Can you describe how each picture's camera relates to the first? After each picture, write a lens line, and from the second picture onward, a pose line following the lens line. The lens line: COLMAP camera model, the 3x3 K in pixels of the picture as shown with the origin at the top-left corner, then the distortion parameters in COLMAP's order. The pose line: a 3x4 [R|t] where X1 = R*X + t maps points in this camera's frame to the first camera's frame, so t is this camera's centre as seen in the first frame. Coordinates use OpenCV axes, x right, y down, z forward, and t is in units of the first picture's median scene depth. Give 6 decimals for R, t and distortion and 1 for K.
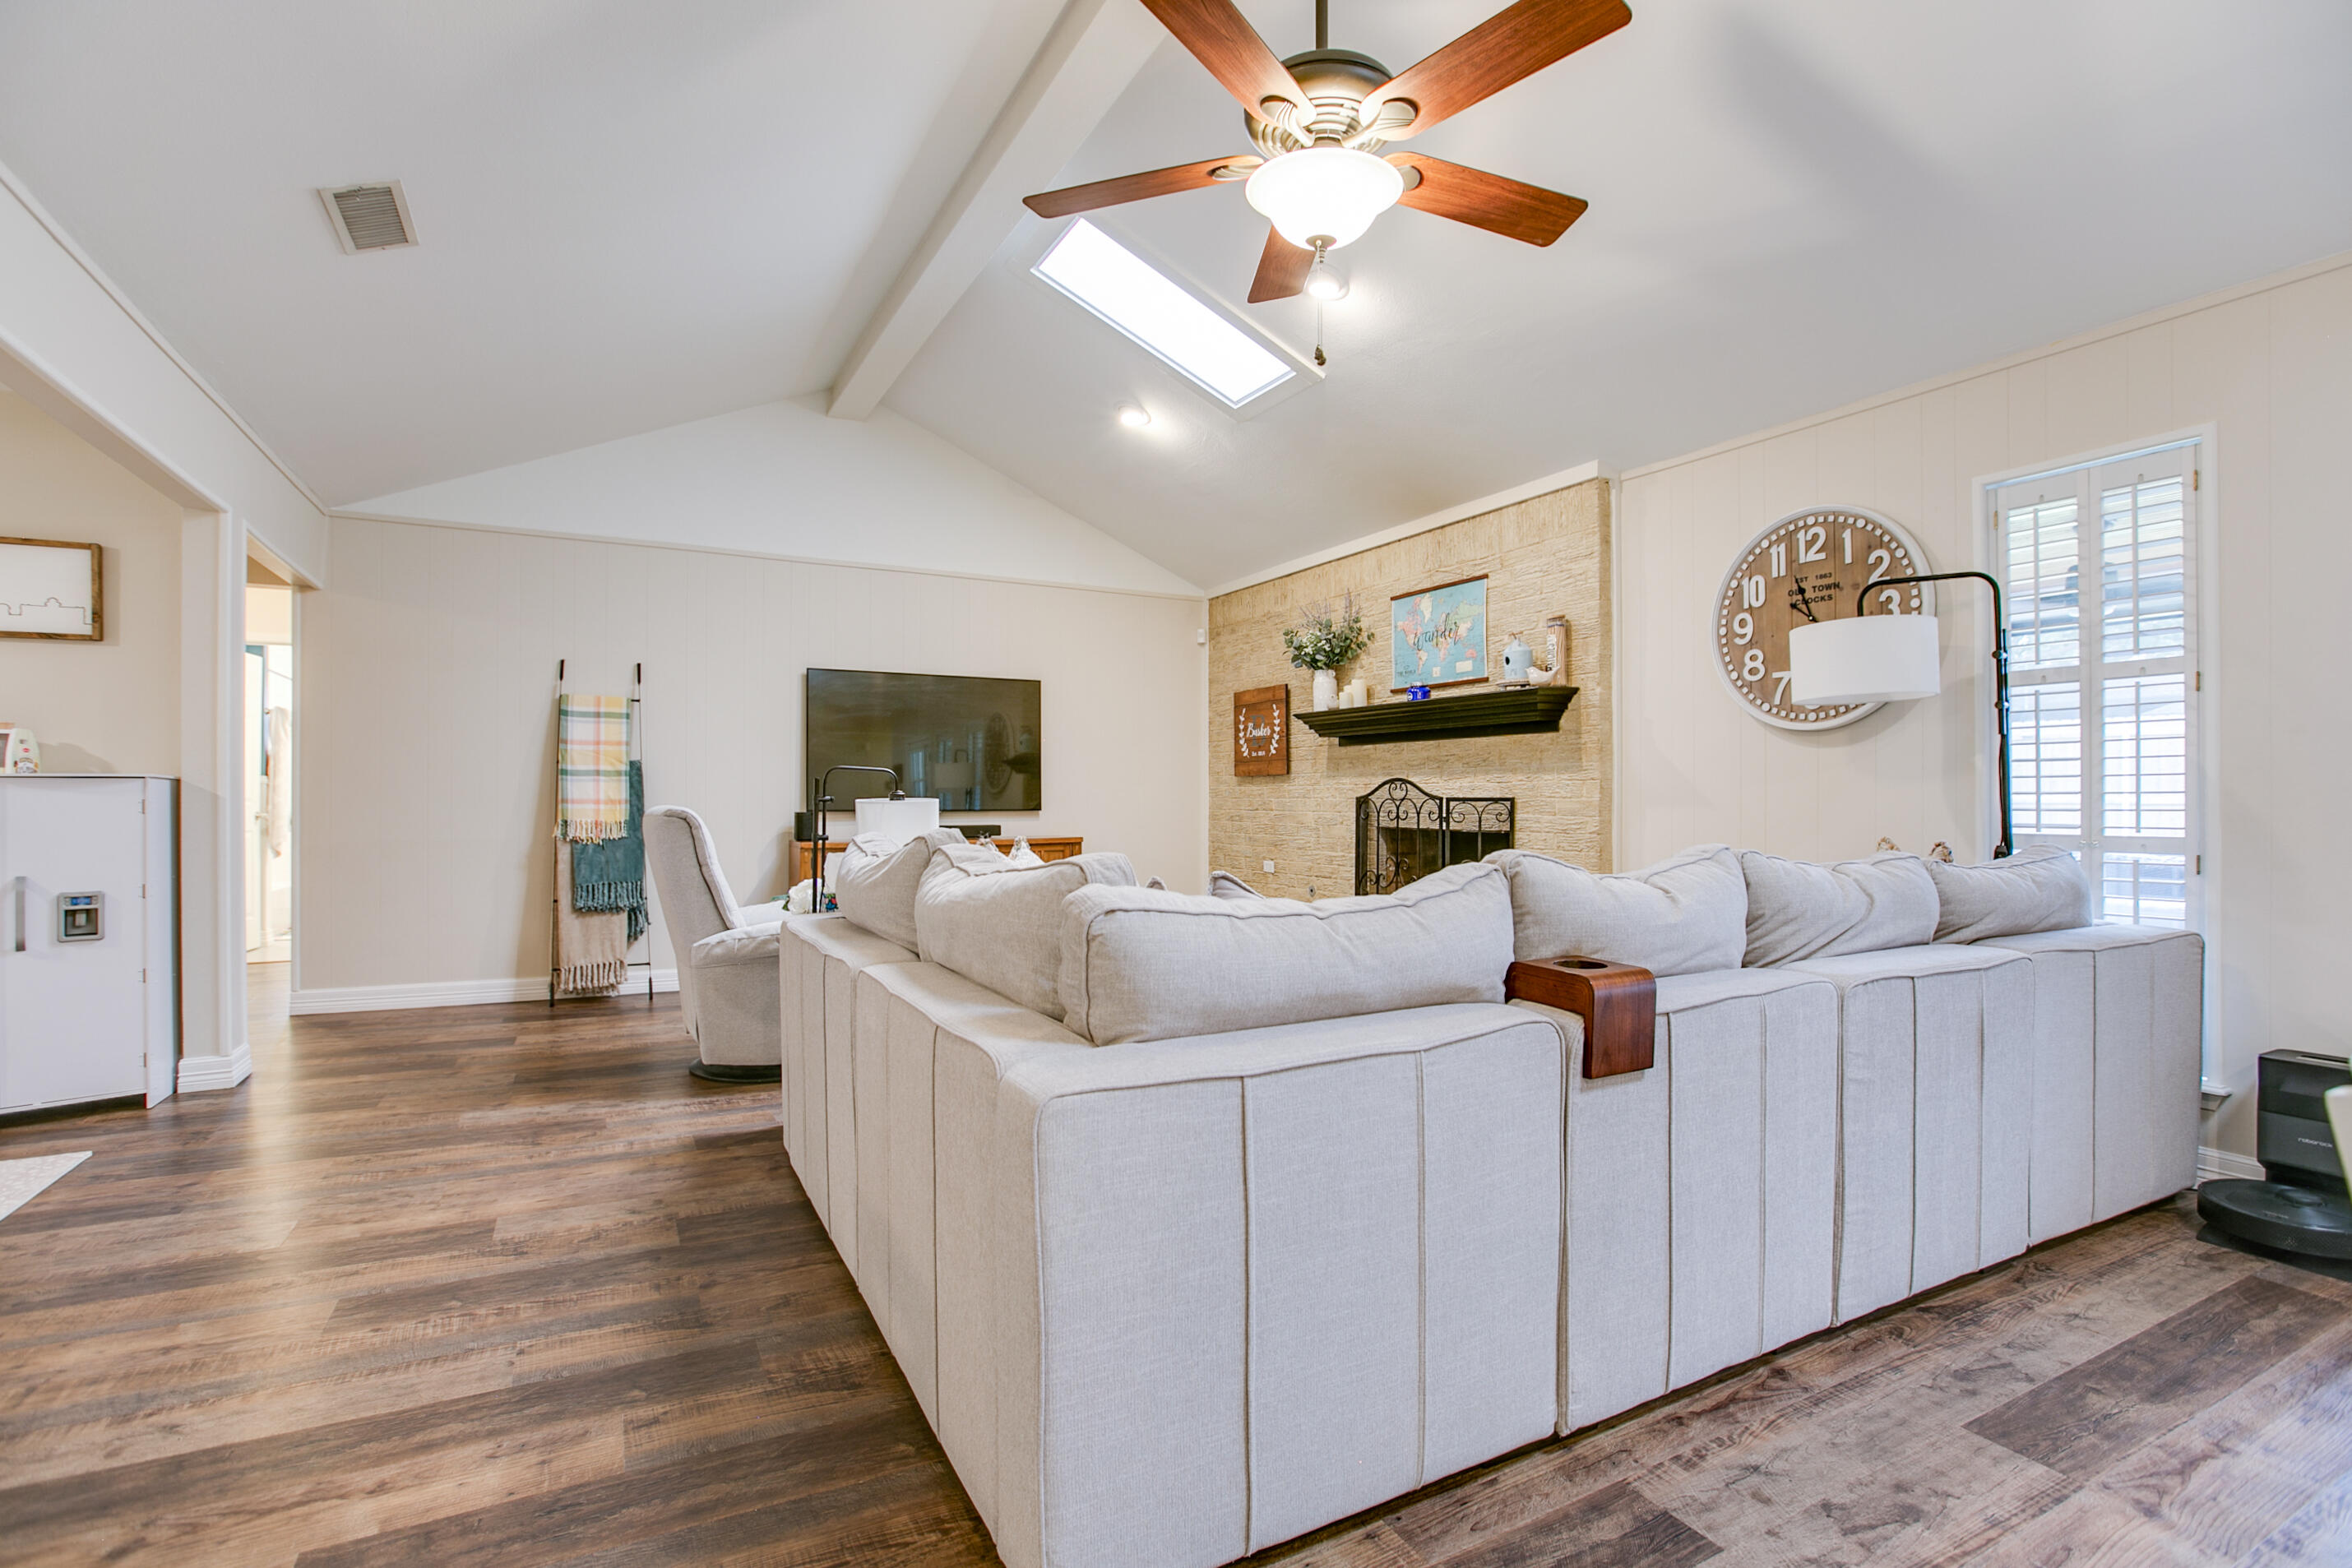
lens RADIAL K [[1095.1, 0, 1152.8], [0, 1095.1, 808.7], [0, 0, 1]] dist [-0.039422, 0.010165]
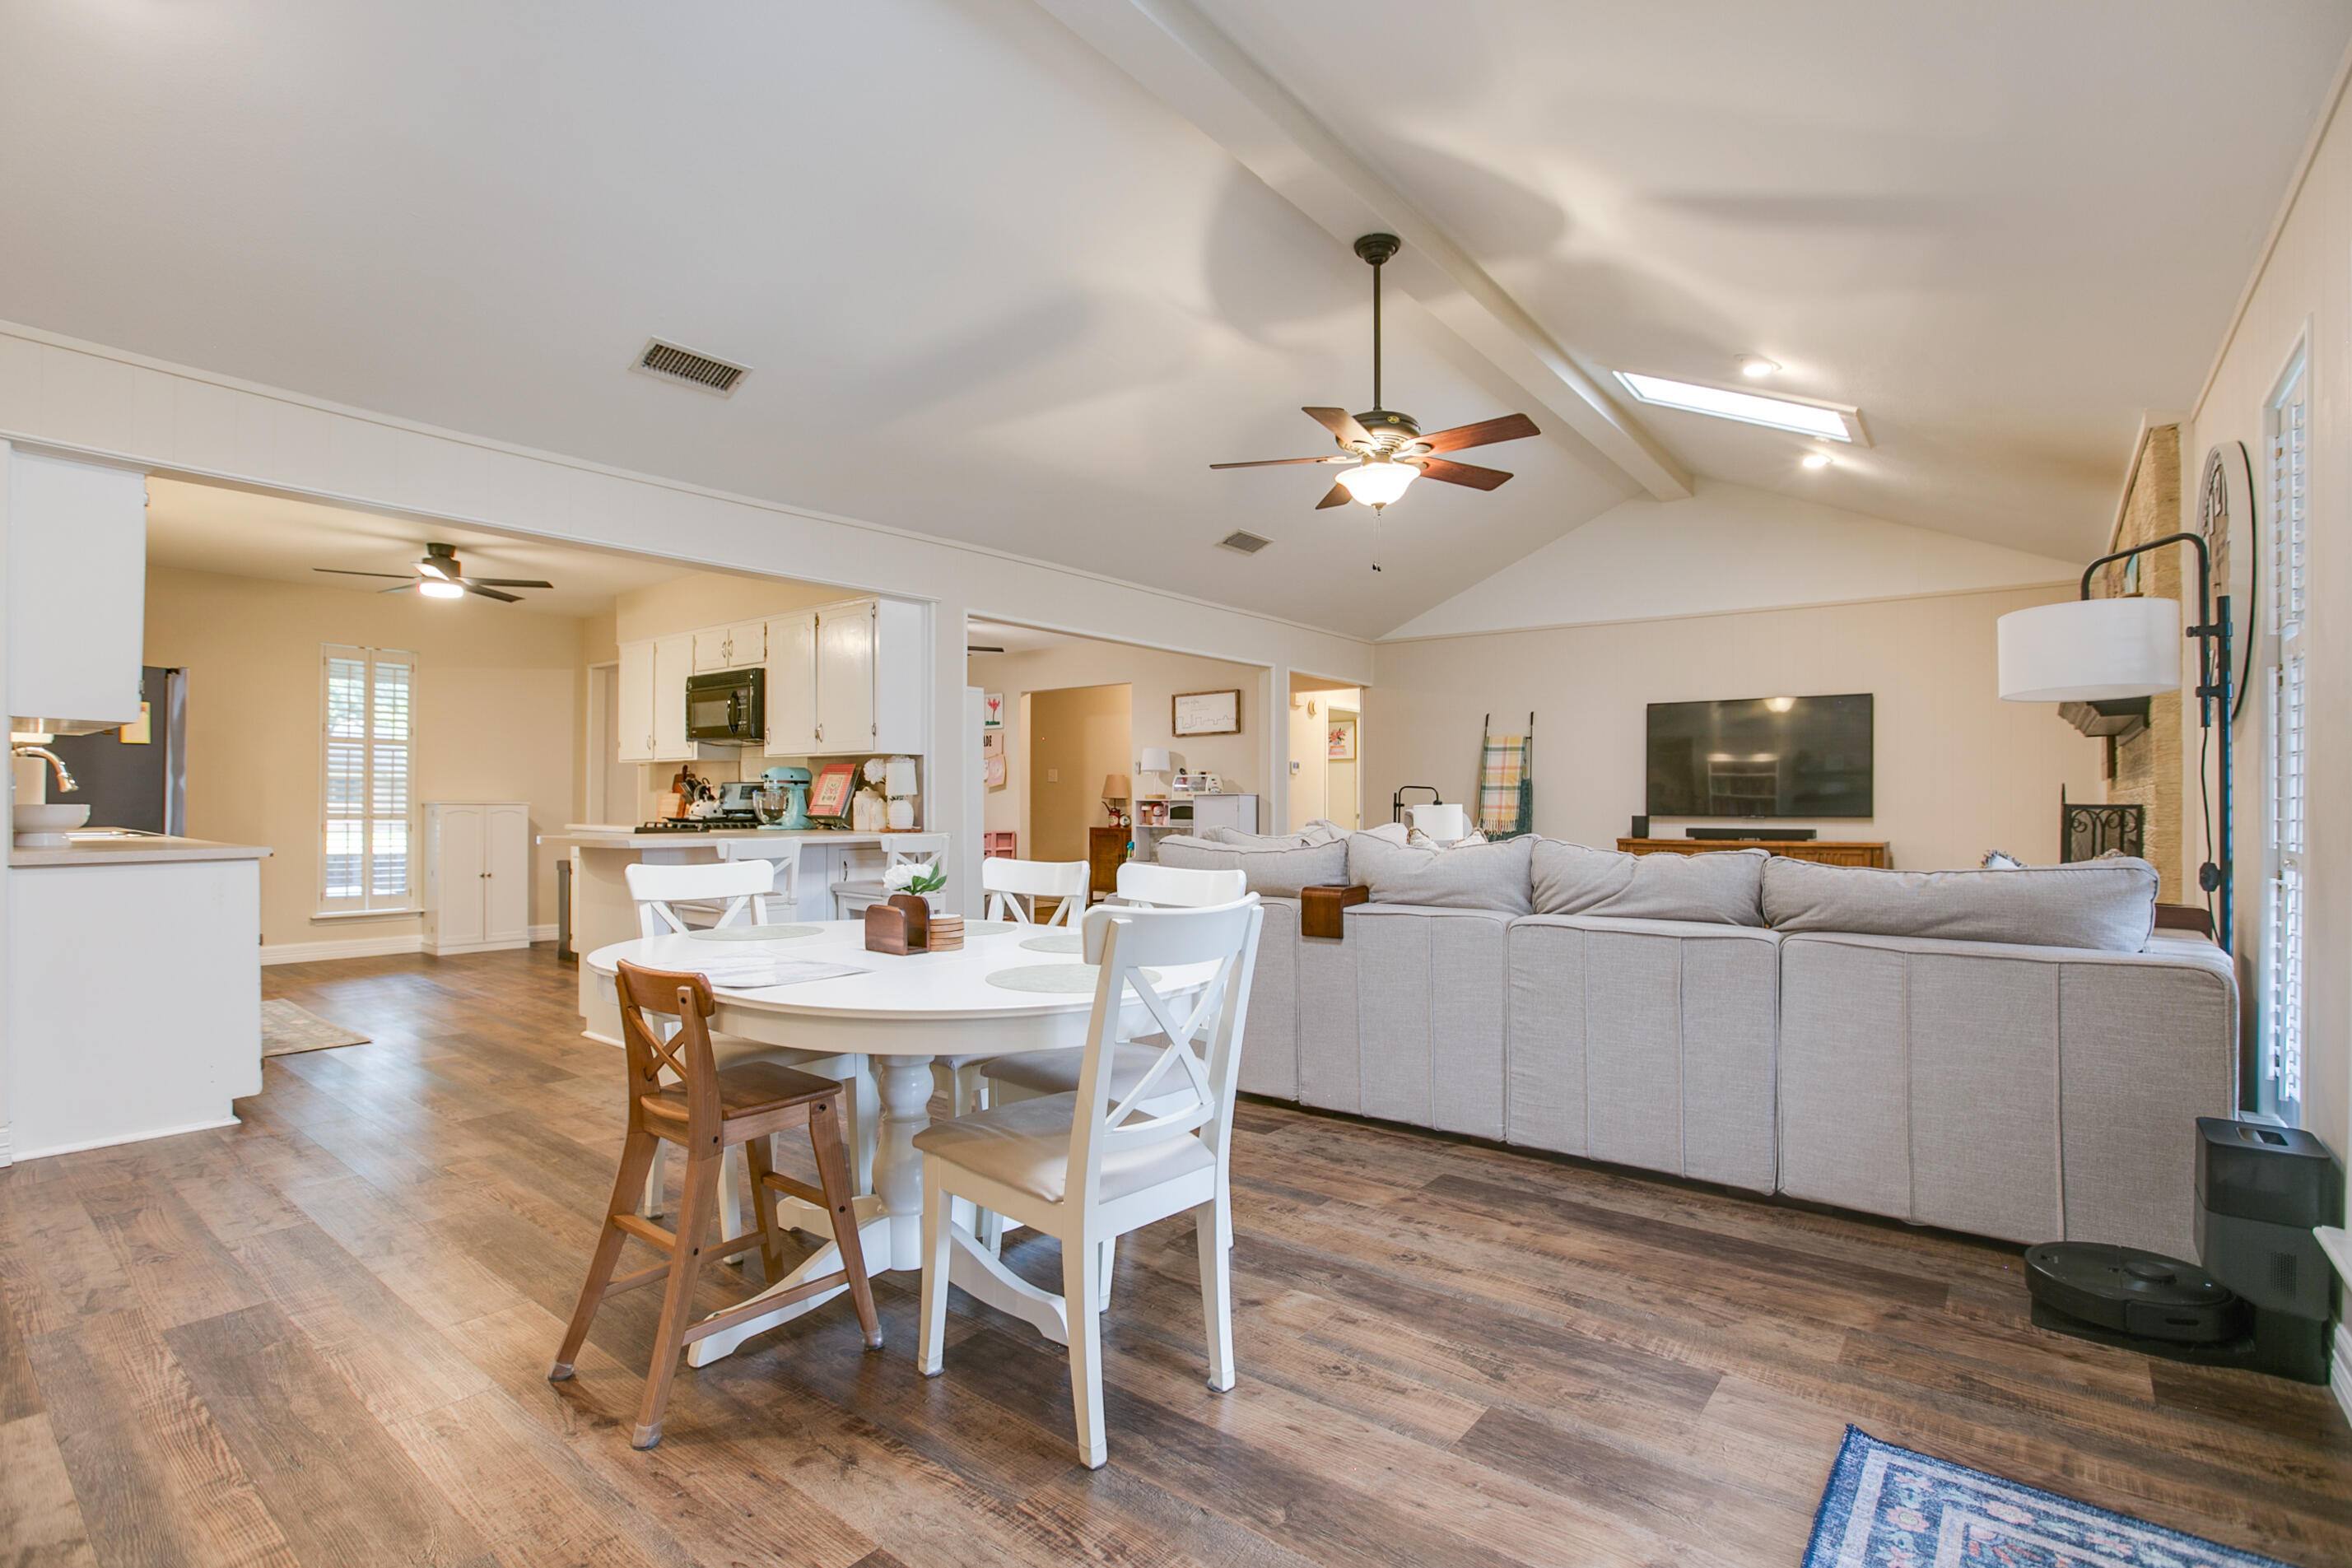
lens RADIAL K [[1102.6, 0, 1169.0], [0, 1102.6, 799.6], [0, 0, 1]] dist [-0.048859, 0.017296]
pose [[0.401992, -0.002474, -0.915640, 1.000369], [-0.011914, 0.999898, -0.007932, 0.001054], [0.915566, 0.014097, 0.401921, -0.051429]]
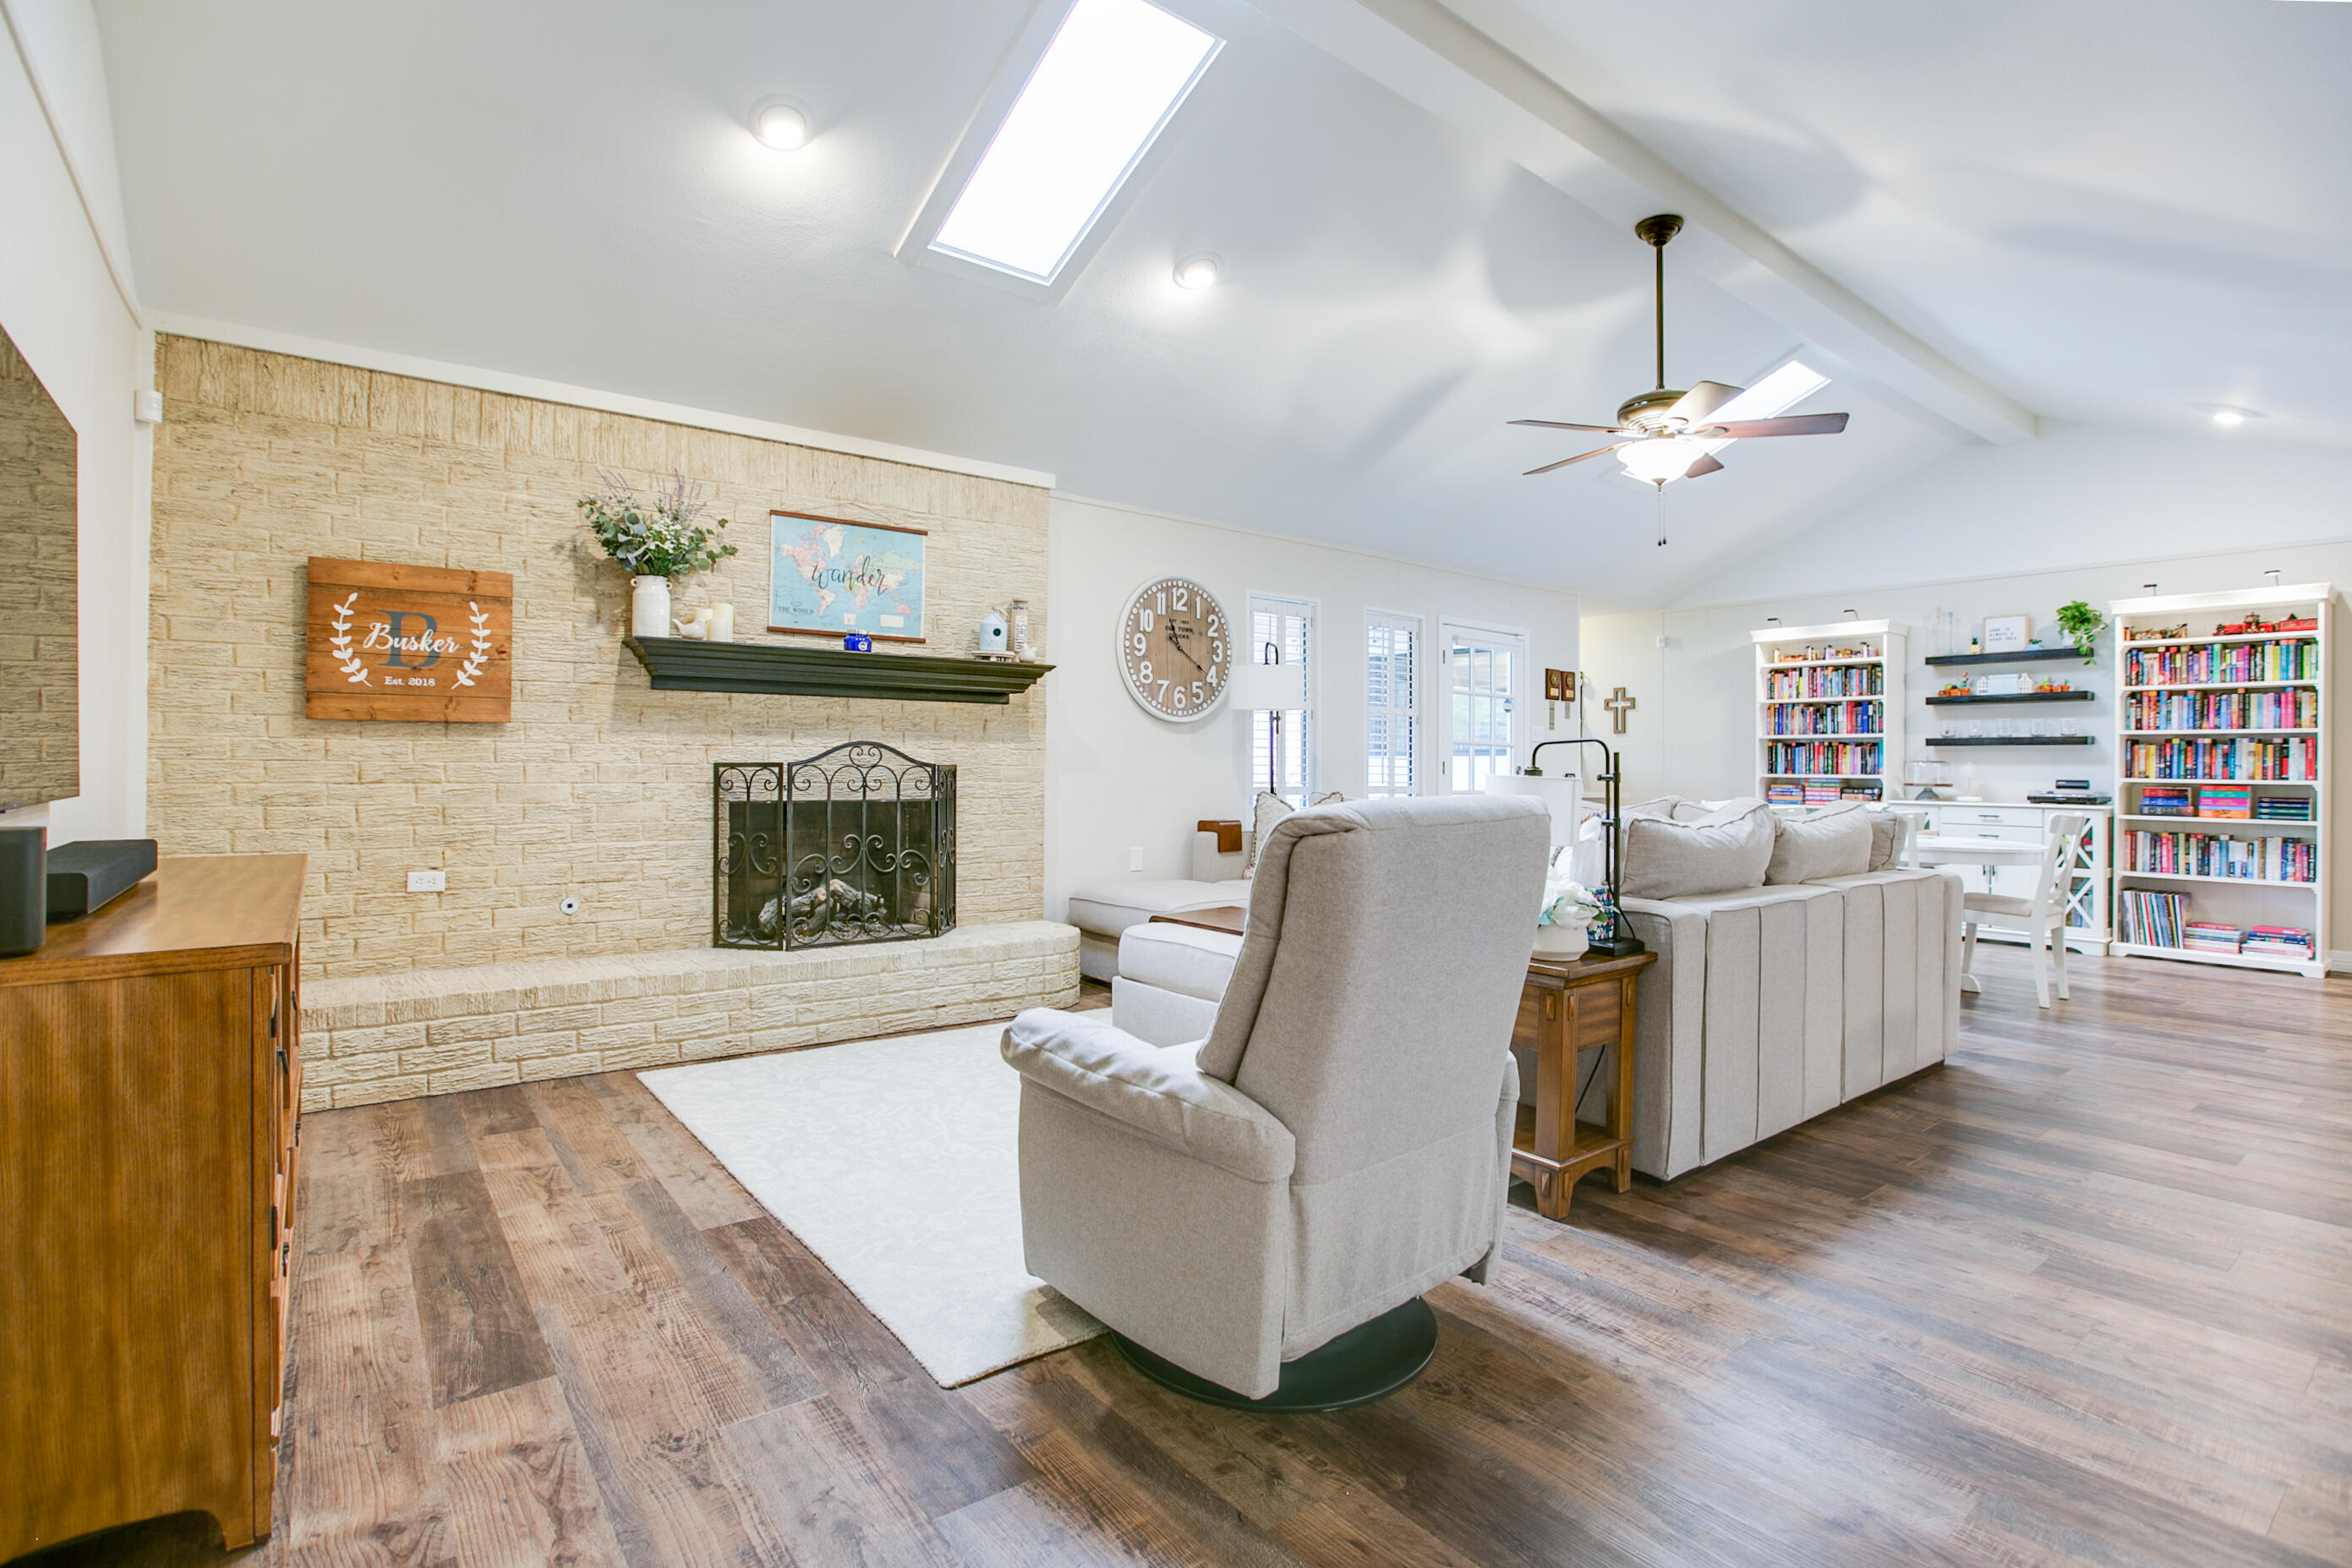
lens RADIAL K [[1112.4, 0, 1176.0], [0, 1112.4, 784.0], [0, 0, 1]] dist [-0.060794, 0.024545]
pose [[-0.177672, -0.021931, 0.983845, -0.883787], [-0.000848, 0.999755, 0.022133, -0.018766], [-0.984089, 0.003098, -0.177647, 1.216890]]
